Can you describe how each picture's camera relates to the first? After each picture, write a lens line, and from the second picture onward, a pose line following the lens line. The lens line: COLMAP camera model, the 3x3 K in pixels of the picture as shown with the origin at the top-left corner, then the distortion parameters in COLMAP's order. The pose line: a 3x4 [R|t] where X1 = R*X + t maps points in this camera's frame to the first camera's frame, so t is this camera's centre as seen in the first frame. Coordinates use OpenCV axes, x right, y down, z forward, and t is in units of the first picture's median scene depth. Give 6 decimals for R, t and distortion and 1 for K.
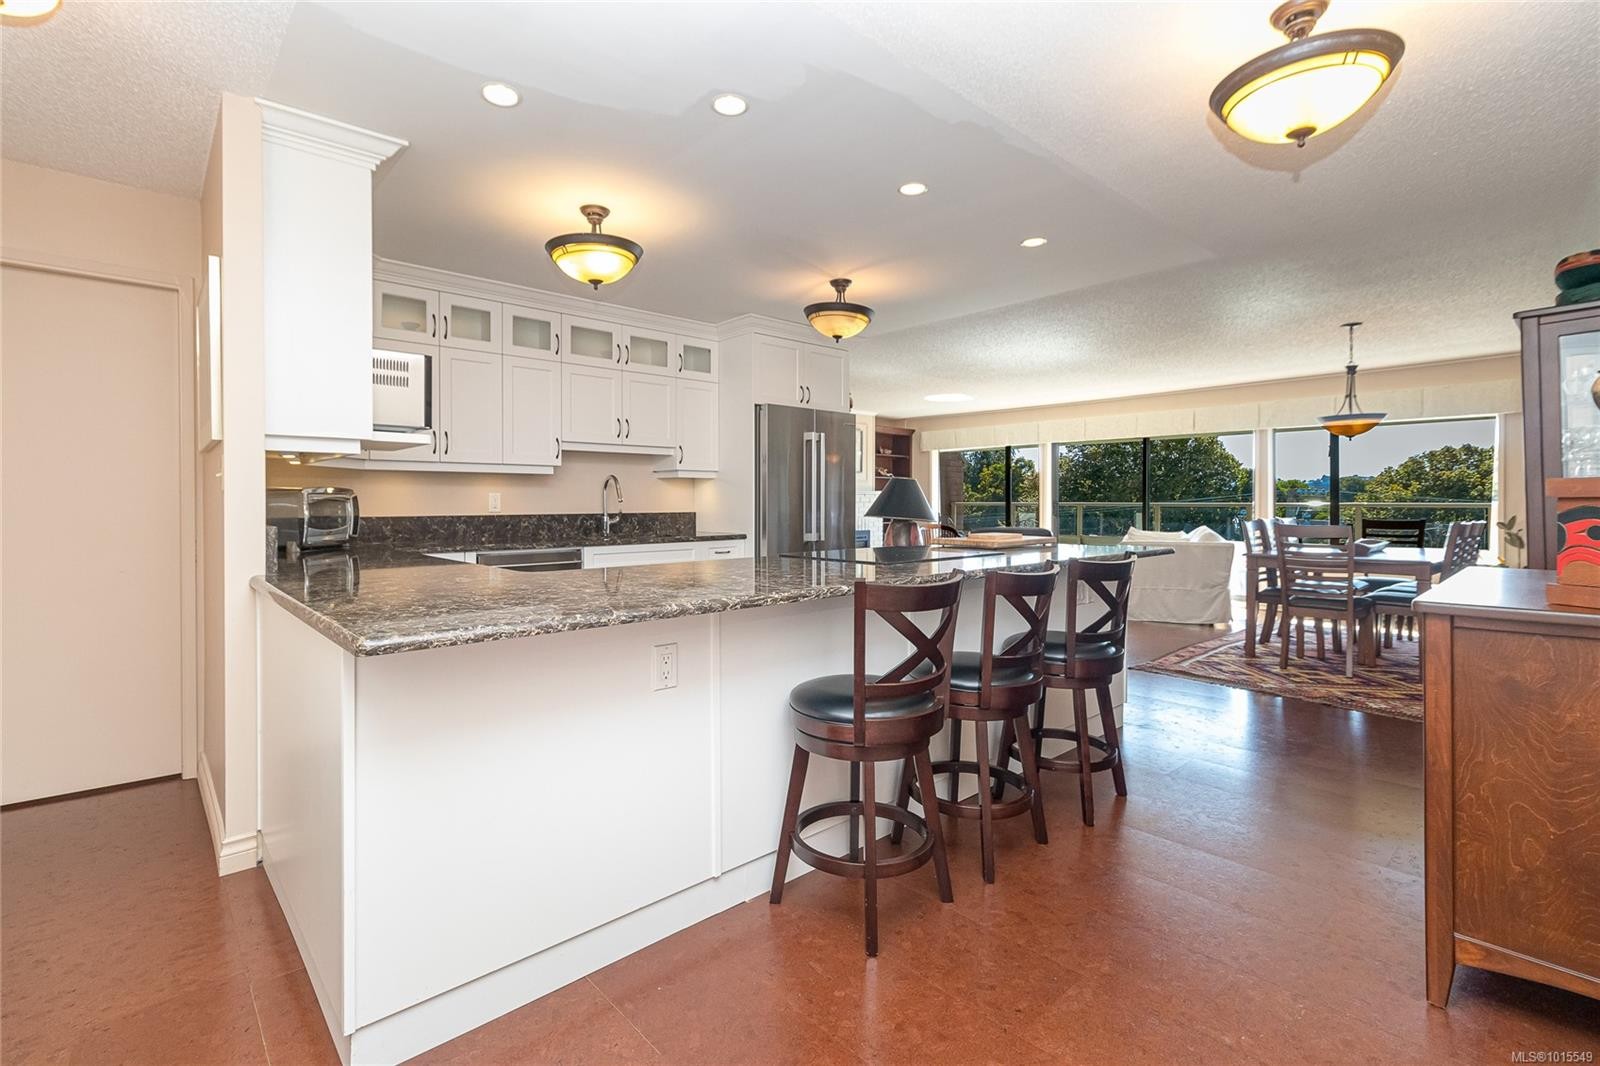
lens RADIAL K [[729.1, 0, 793.4], [0, 729.1, 503.4], [0, 0, 1]] dist [0.007407, -0.001761]
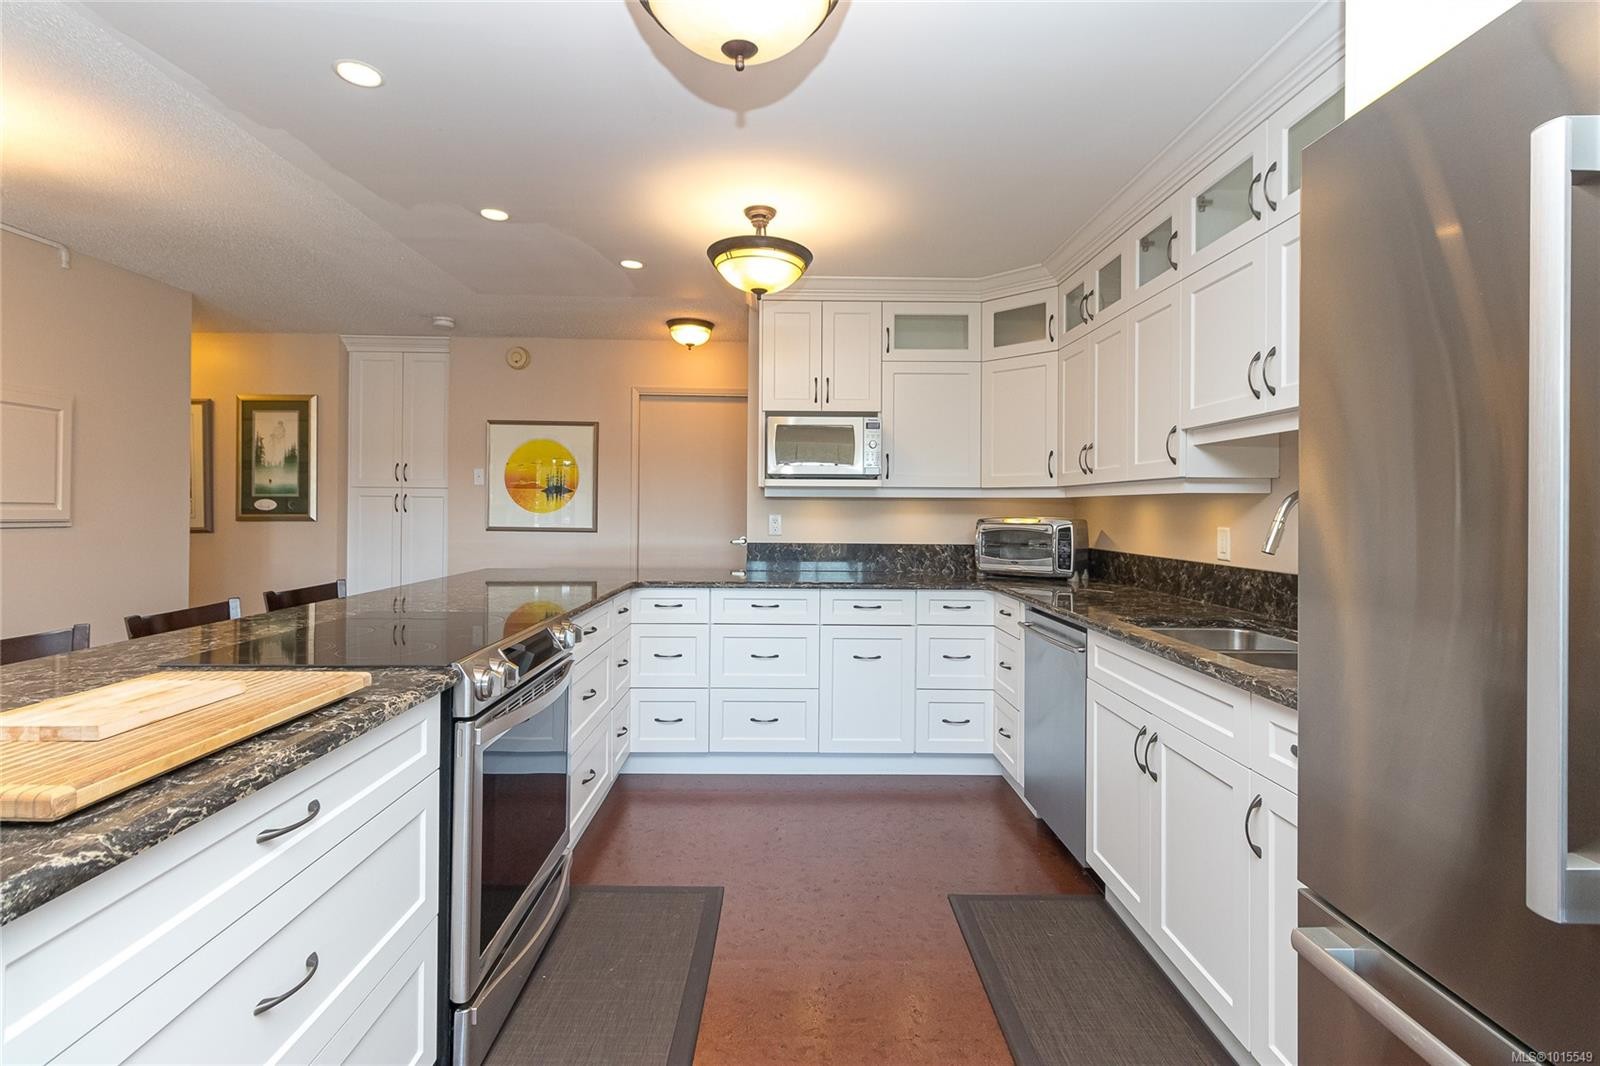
lens RADIAL K [[729.1, 0, 789.6], [0, 729.1, 507.7], [0, 0, 1]] dist [0.007407, -0.001761]
pose [[-0.664205, -0.004675, -0.747536, 0.235115], [-0.009988, 0.999947, 0.002621, -0.025221], [0.747484, 0.009207, -0.664216, 1.020963]]
